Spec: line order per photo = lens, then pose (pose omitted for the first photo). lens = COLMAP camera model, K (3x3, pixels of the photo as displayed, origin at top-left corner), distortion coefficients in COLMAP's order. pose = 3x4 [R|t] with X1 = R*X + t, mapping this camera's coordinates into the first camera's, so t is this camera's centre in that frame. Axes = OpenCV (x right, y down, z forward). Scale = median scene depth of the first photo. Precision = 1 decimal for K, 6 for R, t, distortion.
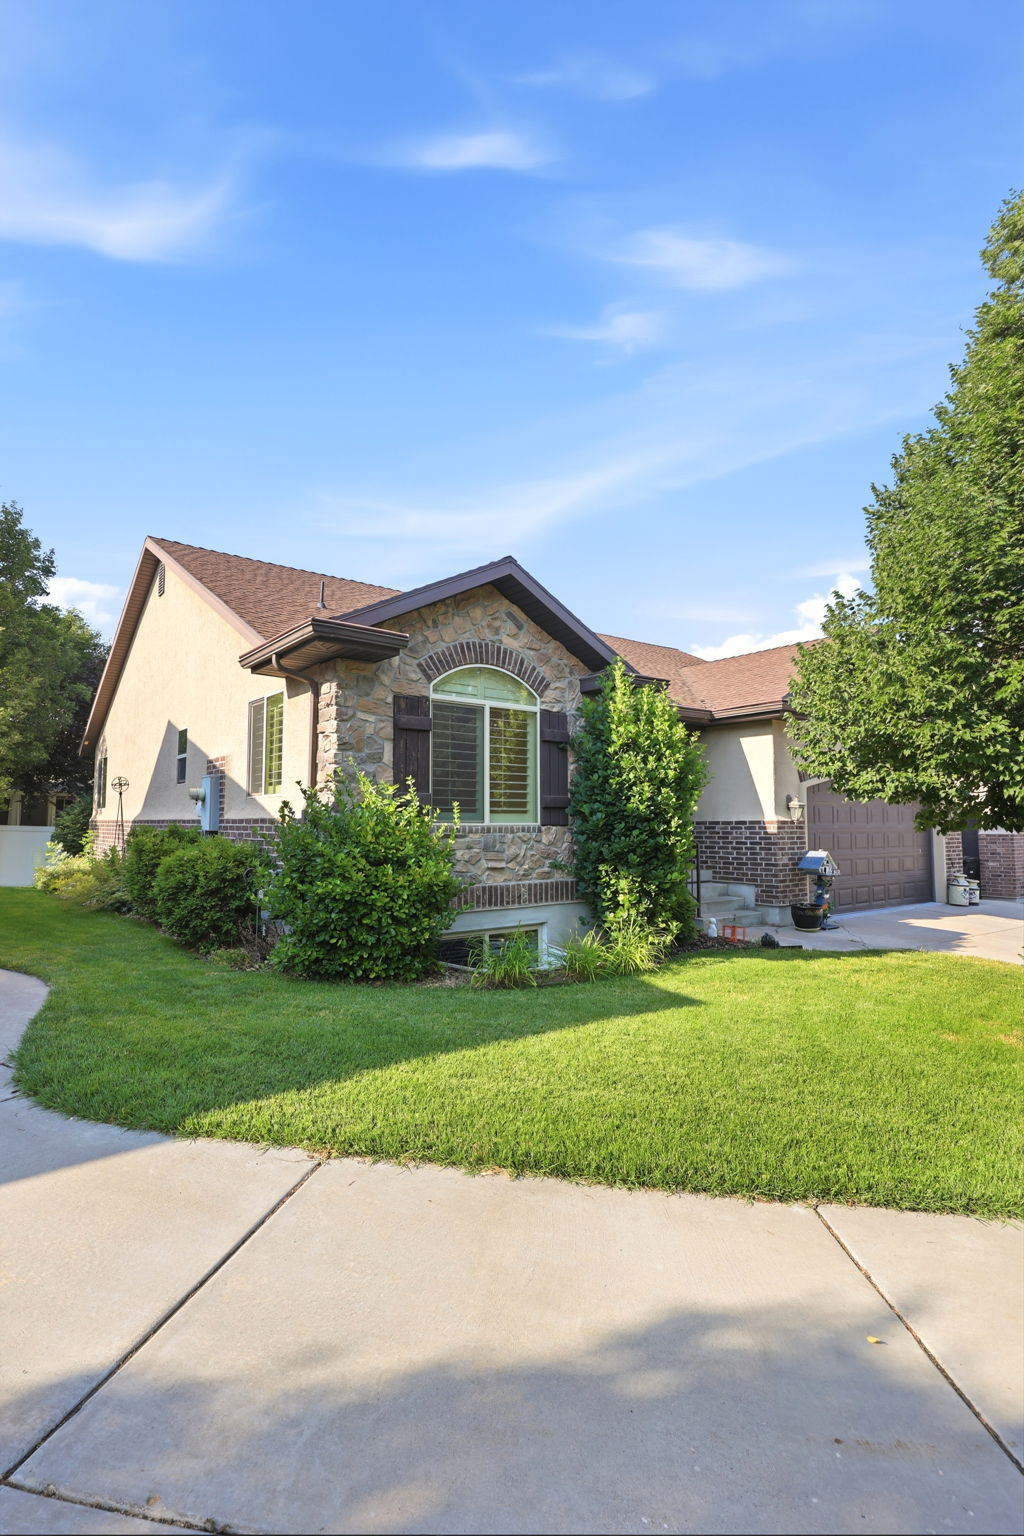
lens RADIAL K [[612.6, 0, 507.8], [0, 612.6, 768.2], [0, 0, 1]] dist [-0.003627, -0.000638]
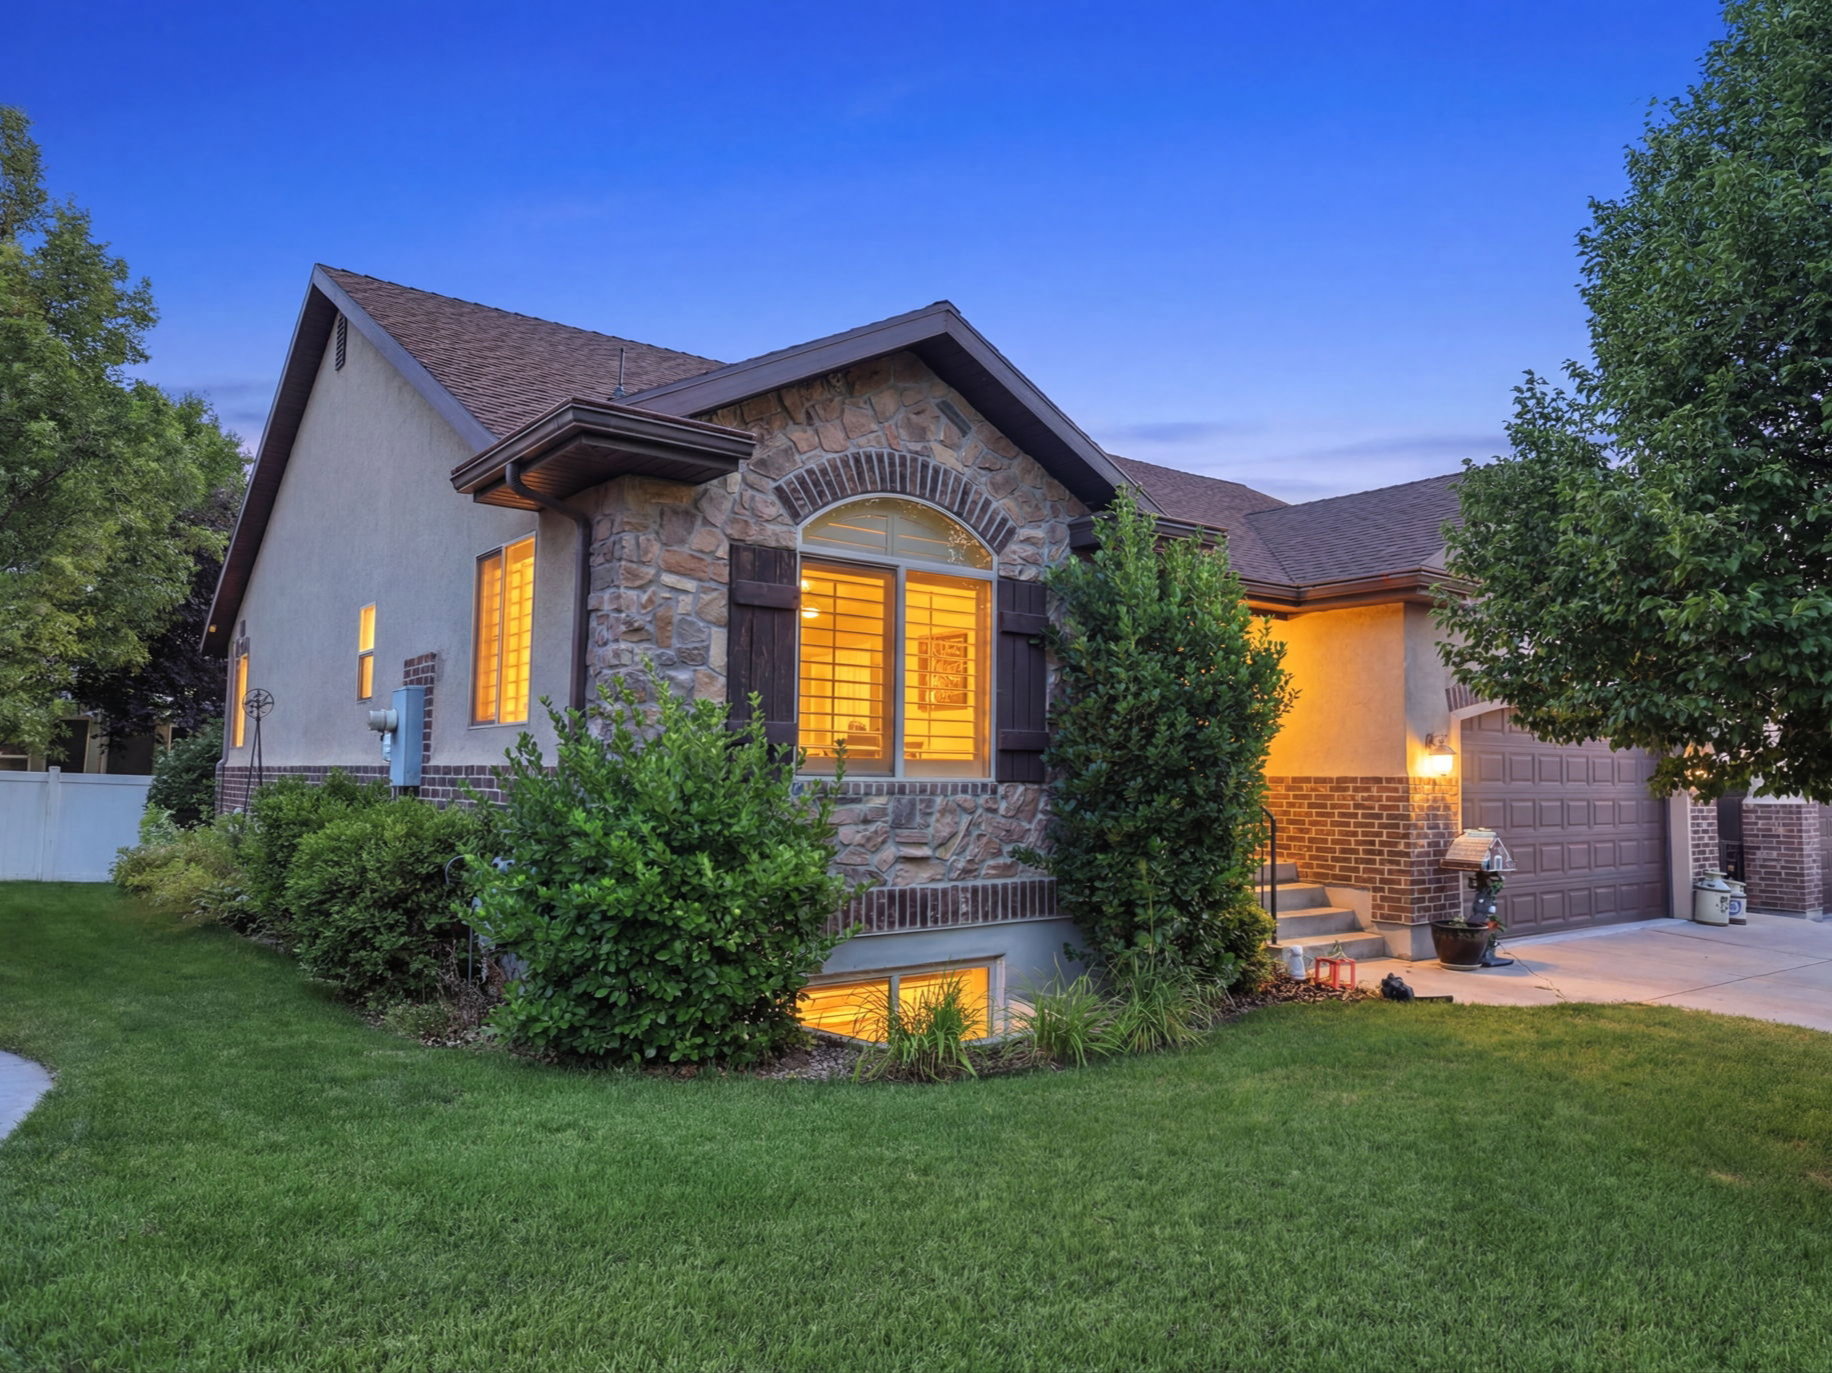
lens RADIAL K [[1269.2, 0, 919.9], [0, 1269.2, 658.6], [0, 0, 1]] dist [0.006751, 0.003730]
pose [[0.999479, 0.011739, 0.030079, -0.050579], [-0.011565, 0.999915, -0.005944, -0.011710], [-0.030146, 0.005593, 0.999530, -0.157407]]
